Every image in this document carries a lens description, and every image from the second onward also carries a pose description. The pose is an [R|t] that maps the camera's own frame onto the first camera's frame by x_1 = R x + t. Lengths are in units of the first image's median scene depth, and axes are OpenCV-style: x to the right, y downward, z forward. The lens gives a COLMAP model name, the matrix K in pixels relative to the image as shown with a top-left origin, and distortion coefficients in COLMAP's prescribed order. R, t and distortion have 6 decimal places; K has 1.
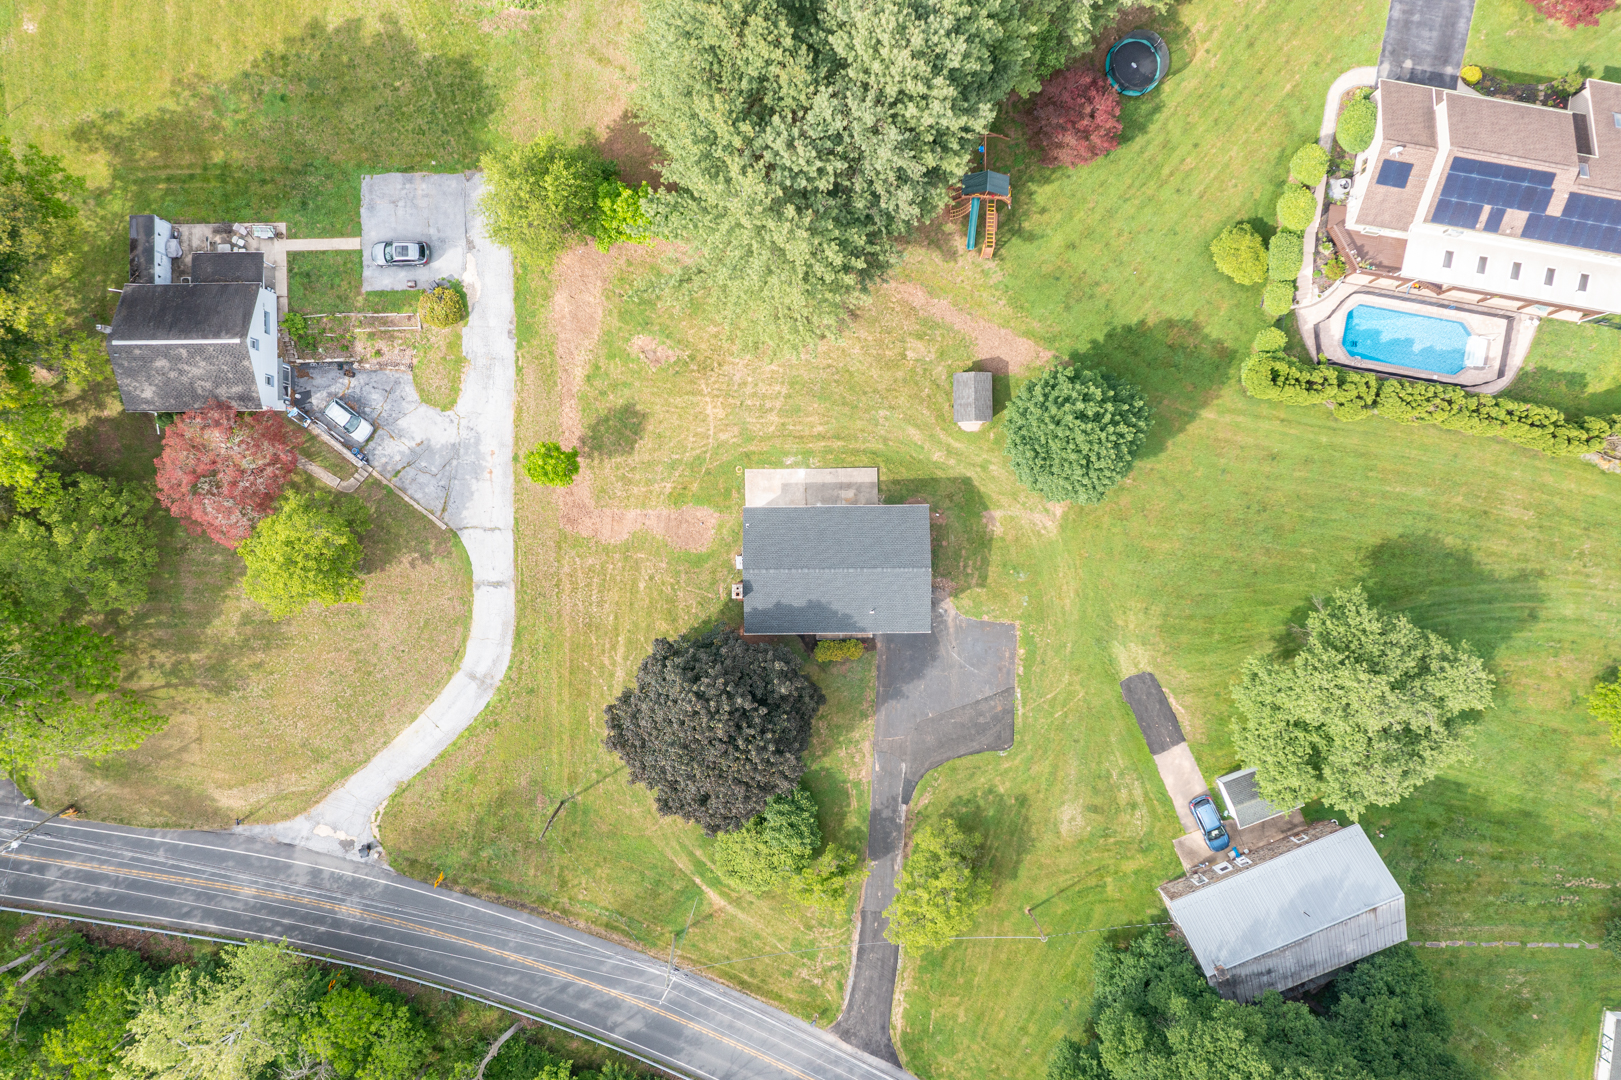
lens RADIAL K [[1291.6, 0, 808.3], [0, 1291.6, 550.9], [0, 0, 1]] dist [-0.005950, 0.009715]
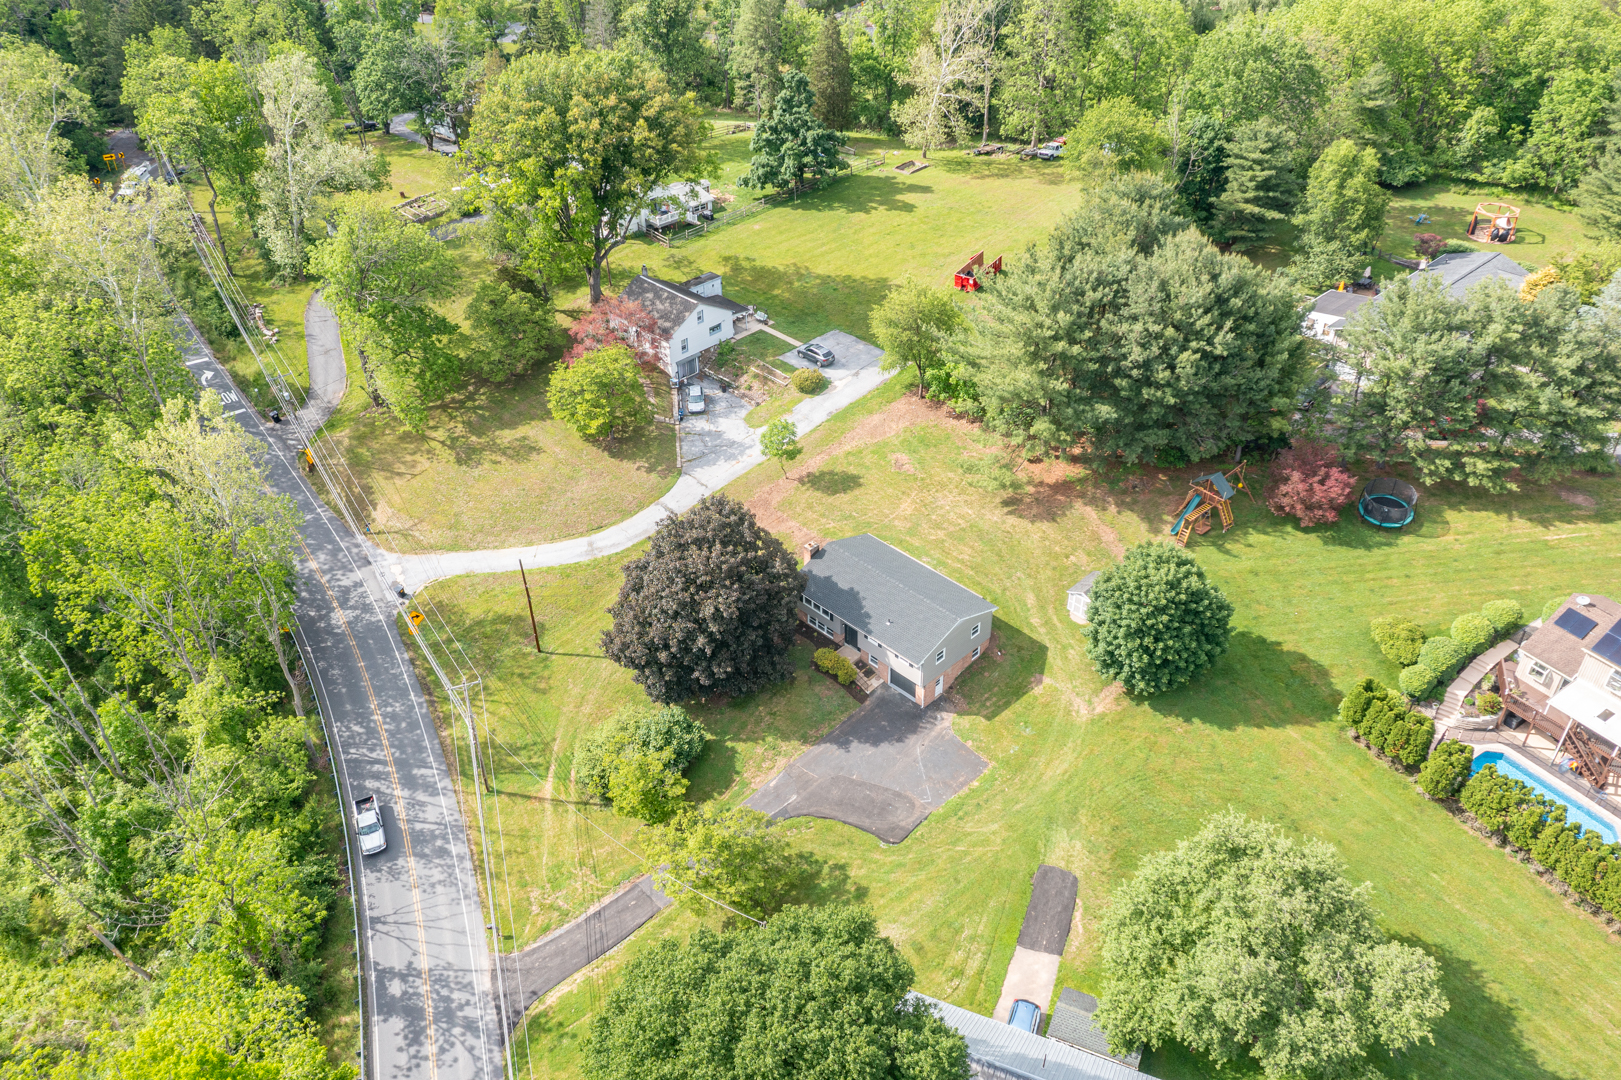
lens RADIAL K [[1291.6, 0, 808.3], [0, 1291.6, 550.9], [0, 0, 1]] dist [-0.005950, 0.009715]
pose [[0.694106, 0.433462, -0.574741, 0.535568], [-0.719845, 0.425015, -0.548804, 0.592545], [0.006388, 0.794652, 0.607031, 0.318423]]
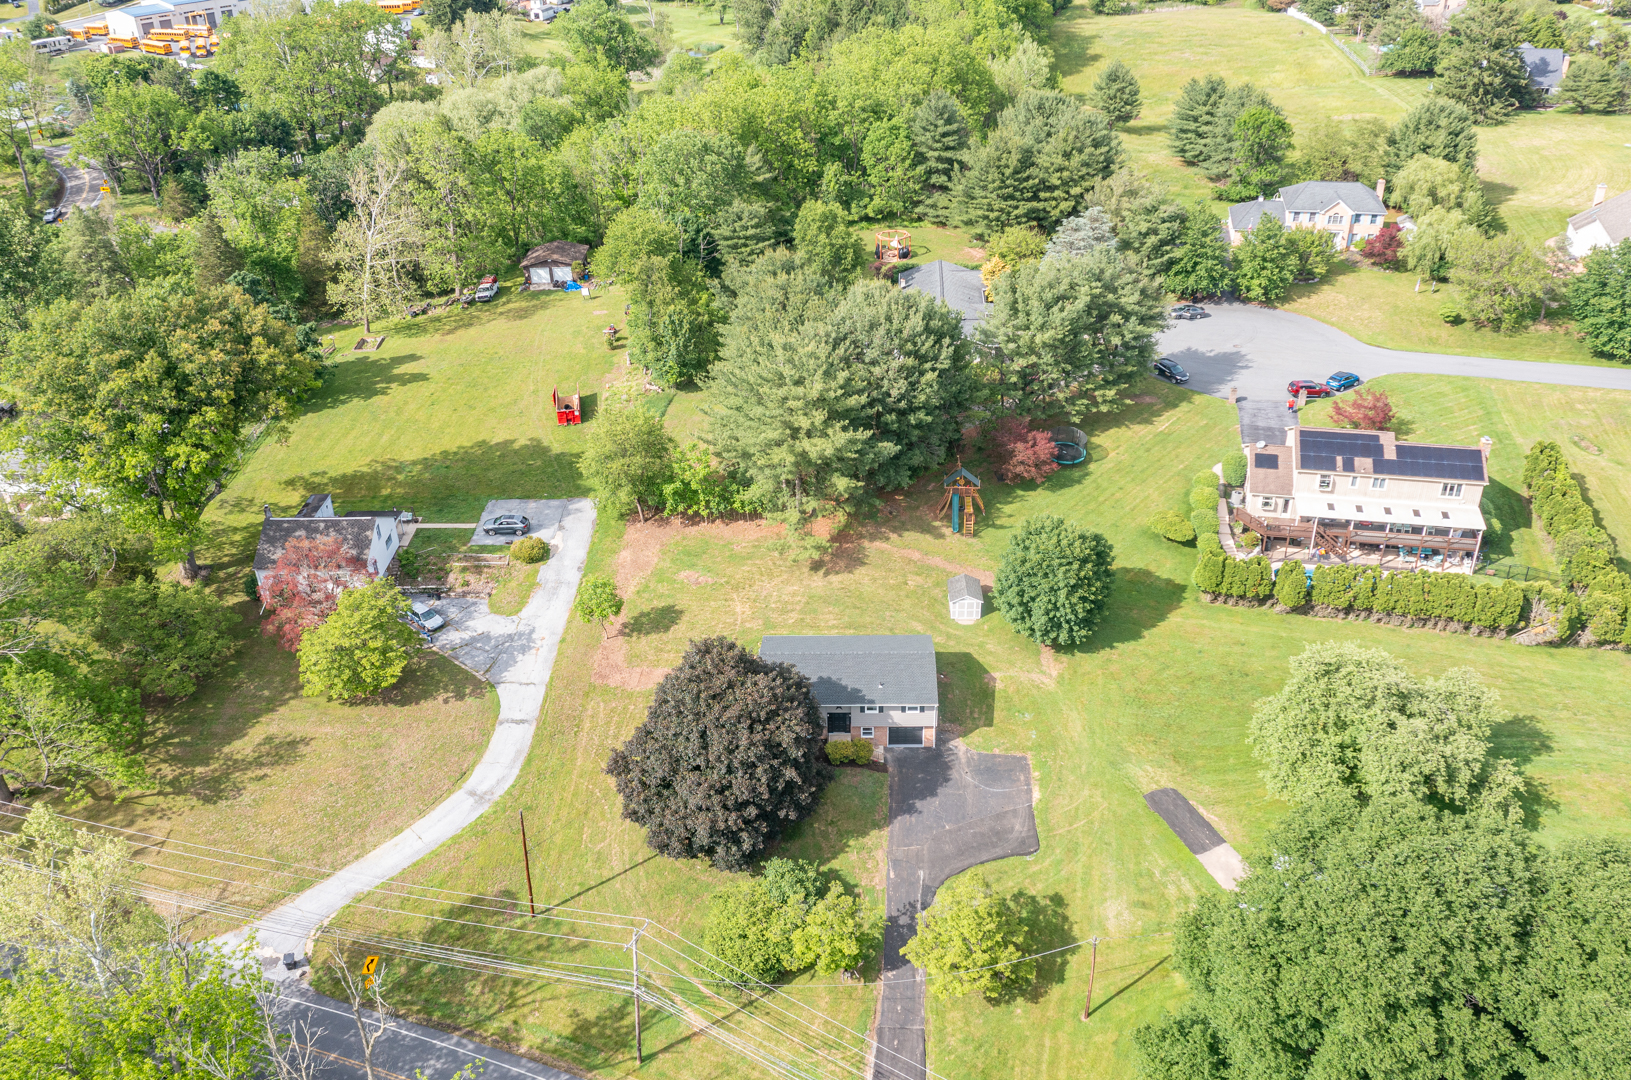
lens RADIAL K [[1360.2, 0, 815.5], [0, 1360.2, 540.0], [0, 0, 1]] dist [0.001538, 0.006345]
pose [[0.999601, 0.007115, -0.027341, 0.024694], [-0.027214, 0.502428, -0.864191, 0.887899], [0.007588, 0.864590, 0.502421, 0.326652]]
